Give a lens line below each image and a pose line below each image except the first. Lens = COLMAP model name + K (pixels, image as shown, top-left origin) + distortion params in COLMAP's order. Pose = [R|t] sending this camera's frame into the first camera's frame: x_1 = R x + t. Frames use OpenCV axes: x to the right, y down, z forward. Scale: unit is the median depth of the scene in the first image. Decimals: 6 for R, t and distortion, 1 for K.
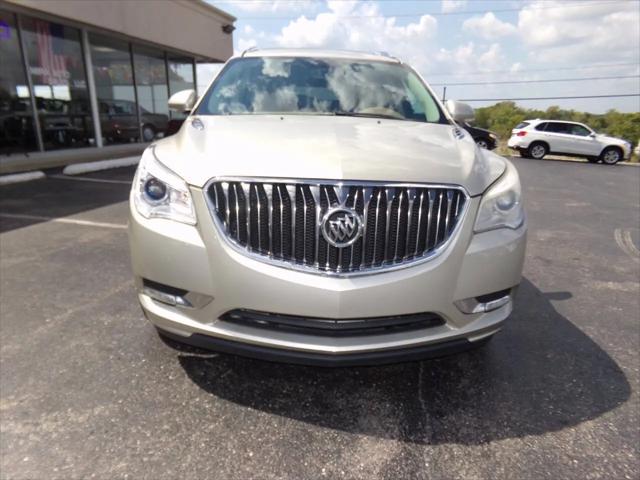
lens RADIAL K [[449.6, 0, 315.6], [0, 449.6, 246.0], [0, 0, 1]] dist [-0.008240, 0.039536]
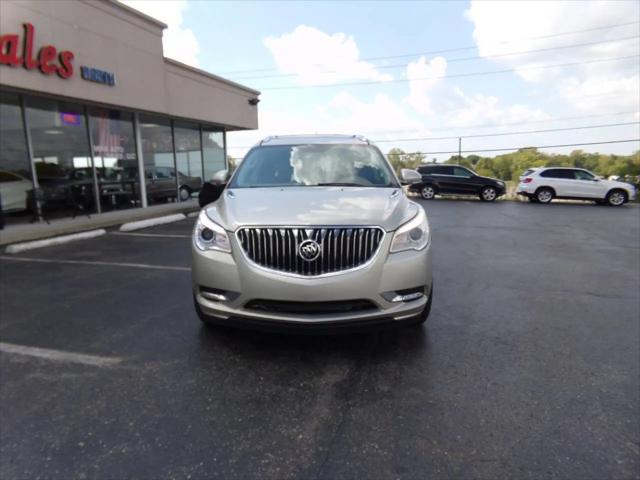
lens RADIAL K [[449.6, 0, 313.6], [0, 449.6, 244.9], [0, 0, 1]] dist [-0.008240, 0.039536]
pose [[0.997555, -0.029813, -0.063206, 0.143782], [0.022406, 0.993135, -0.114811, 0.109867], [0.066195, 0.113114, 0.991375, -0.619265]]
